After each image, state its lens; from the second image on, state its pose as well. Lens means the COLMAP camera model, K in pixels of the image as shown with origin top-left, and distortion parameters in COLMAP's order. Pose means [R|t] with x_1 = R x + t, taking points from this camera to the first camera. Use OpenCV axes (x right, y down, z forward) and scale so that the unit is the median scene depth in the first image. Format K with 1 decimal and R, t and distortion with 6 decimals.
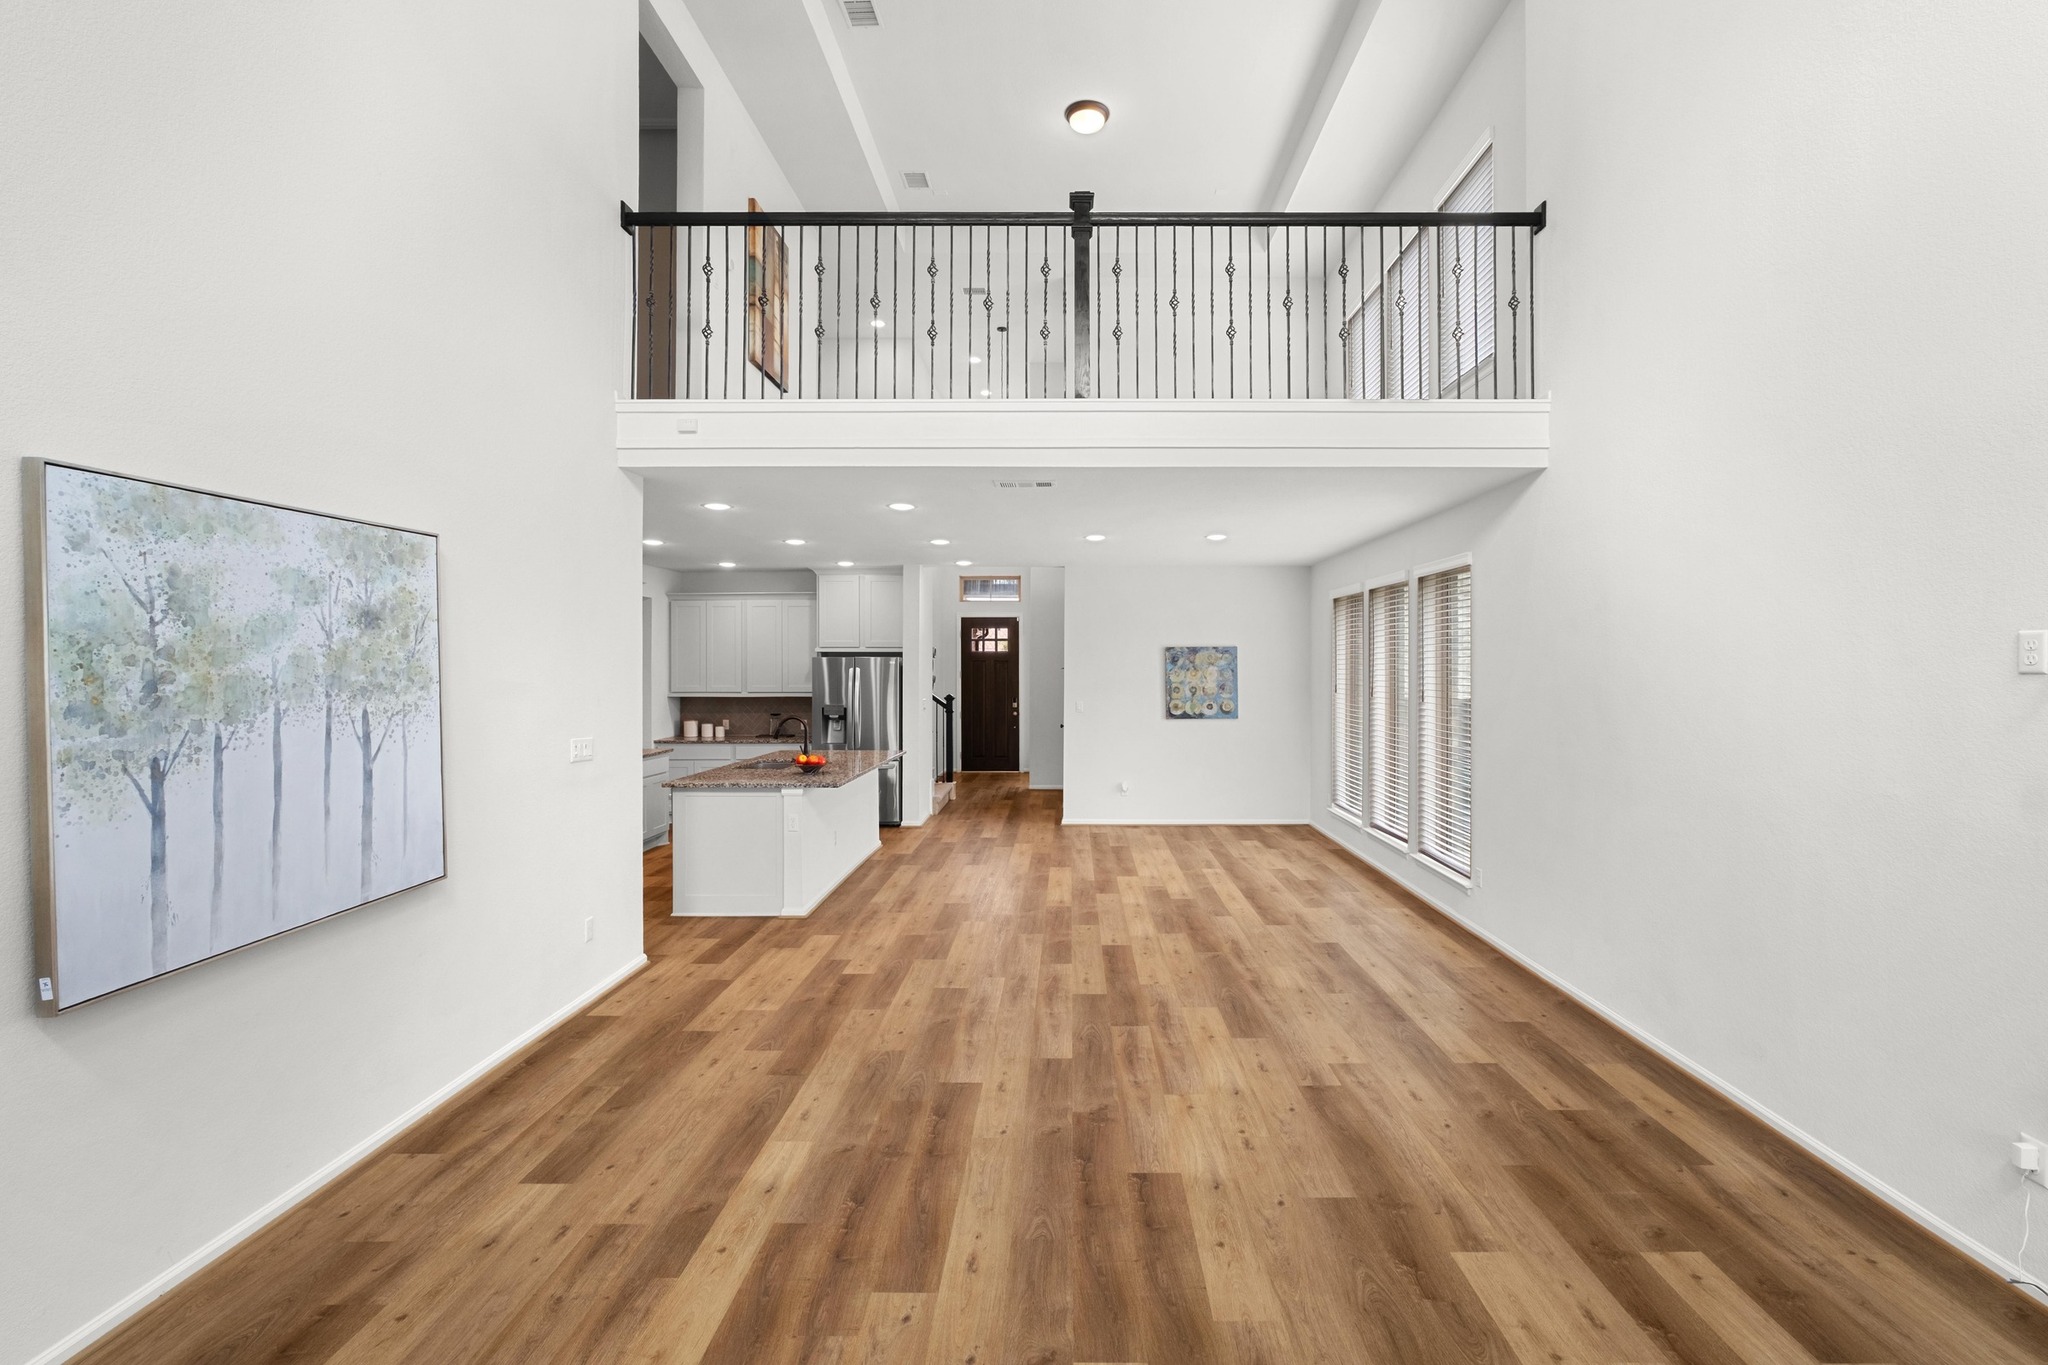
lens RADIAL K [[879.4, 0, 1080.1], [0, 879.4, 667.1], [0, 0, 1]] dist [-0.016267, 0.005622]
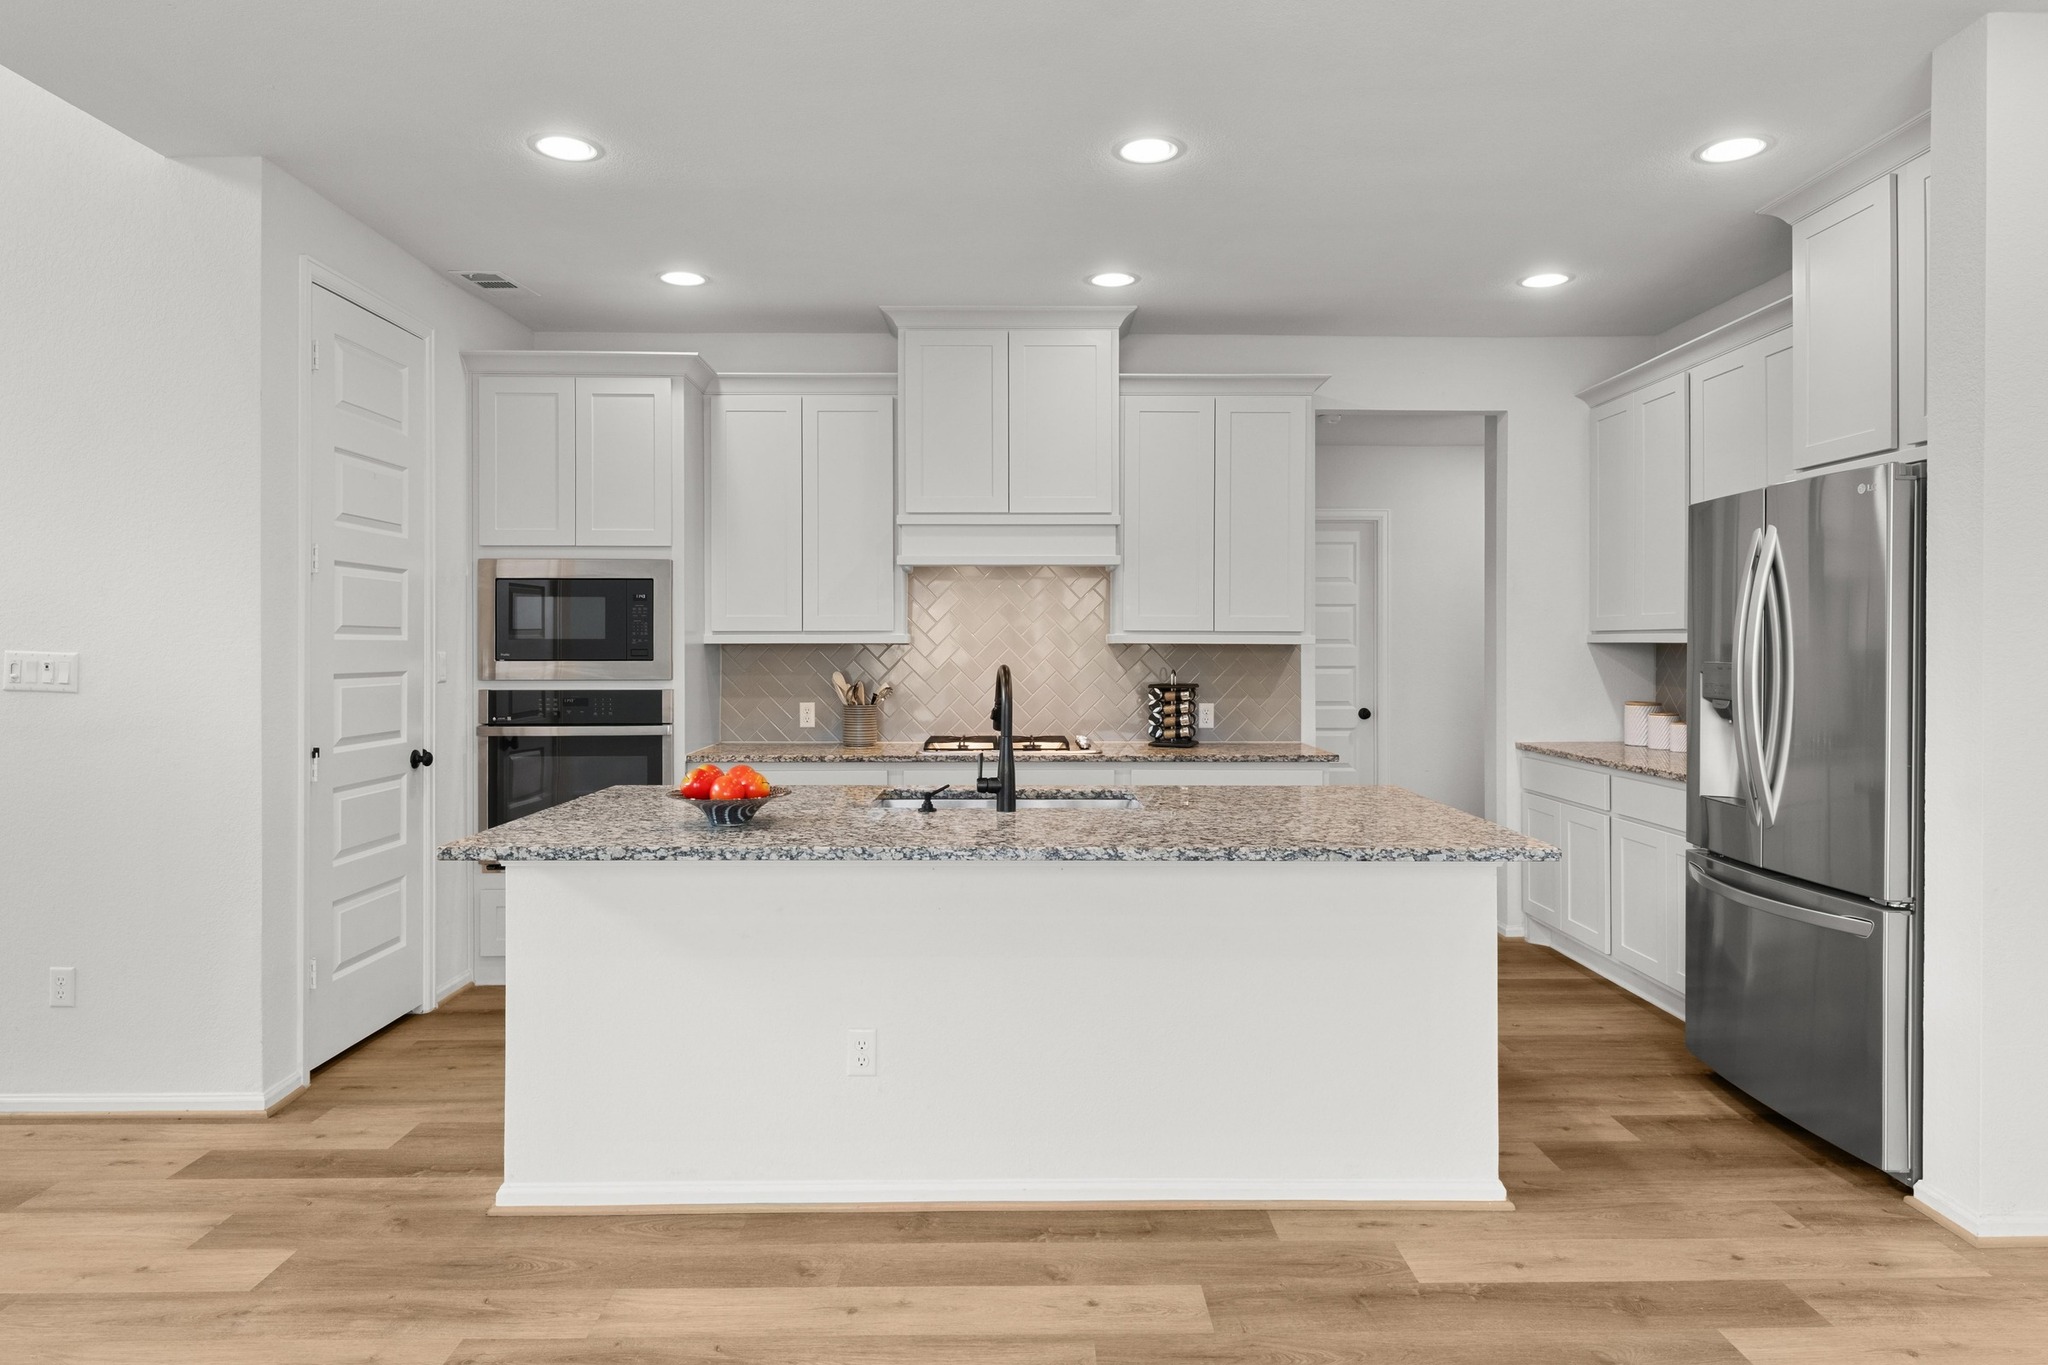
lens RADIAL K [[1227.2, 0, 1036.3], [0, 1227.2, 649.7], [0, 0, 1]] dist [0.001312, -0.001182]
pose [[0.001350, 0.002451, -0.999996, 0.277095], [0.001473, 0.999996, 0.002453, 0.089142], [0.999998, -0.001476, 0.001347, 1.868791]]
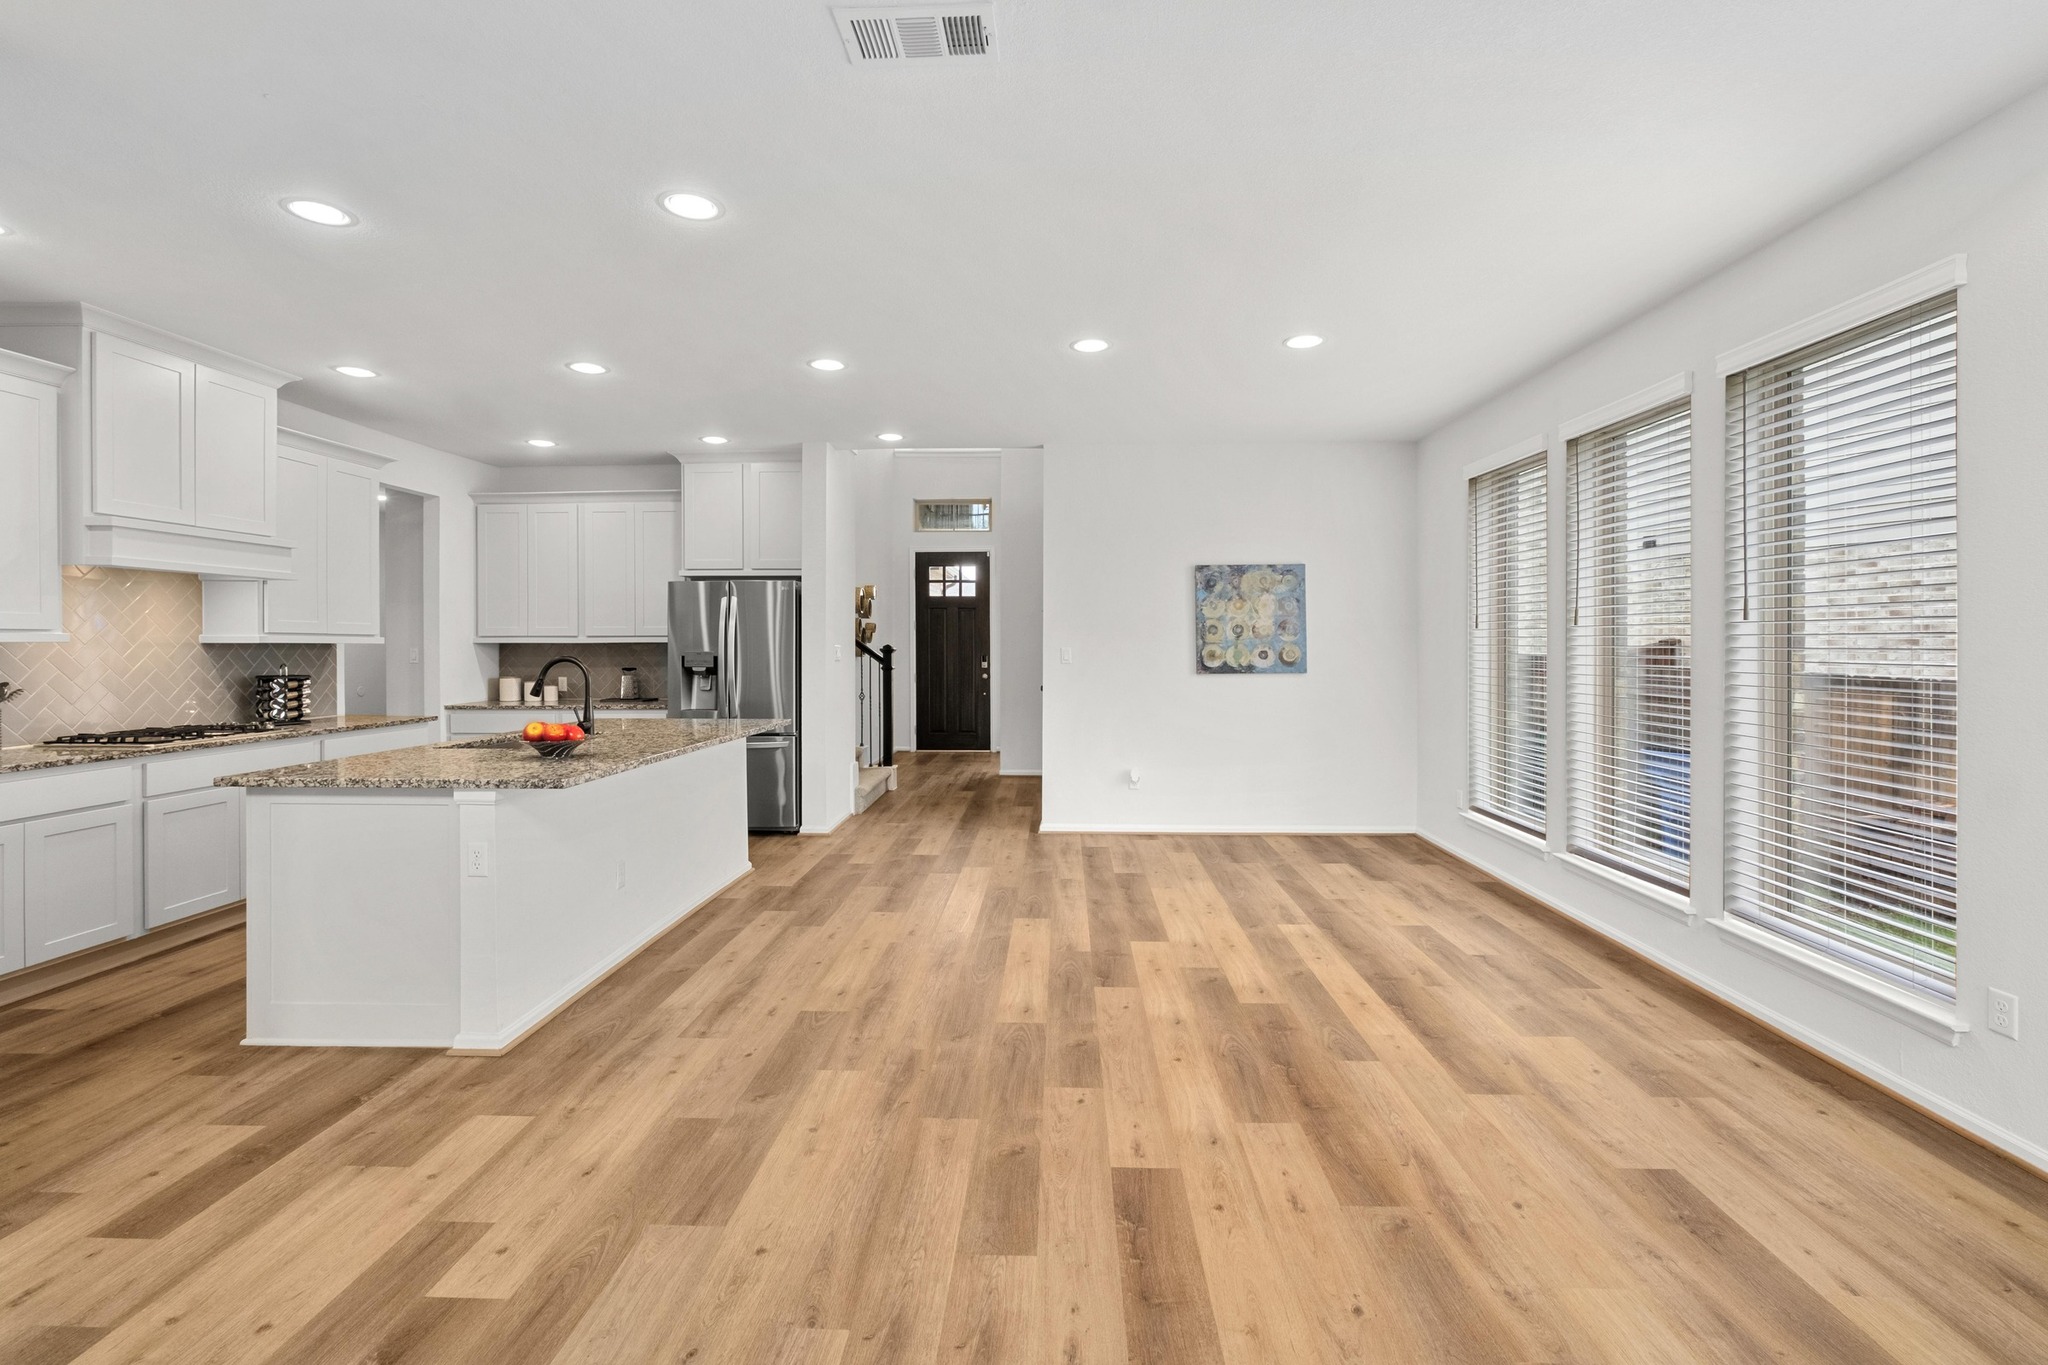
lens RADIAL K [[902.7, 0, 1035.1], [0, 902.7, 628.8], [0, 0, 1]] dist [-0.017607, 0.005897]
pose [[0.999172, -0.002978, -0.040568, 0.009093], [0.002403, 0.999896, -0.014214, 0.086262], [0.040606, 0.014105, 0.999076, 0.784046]]
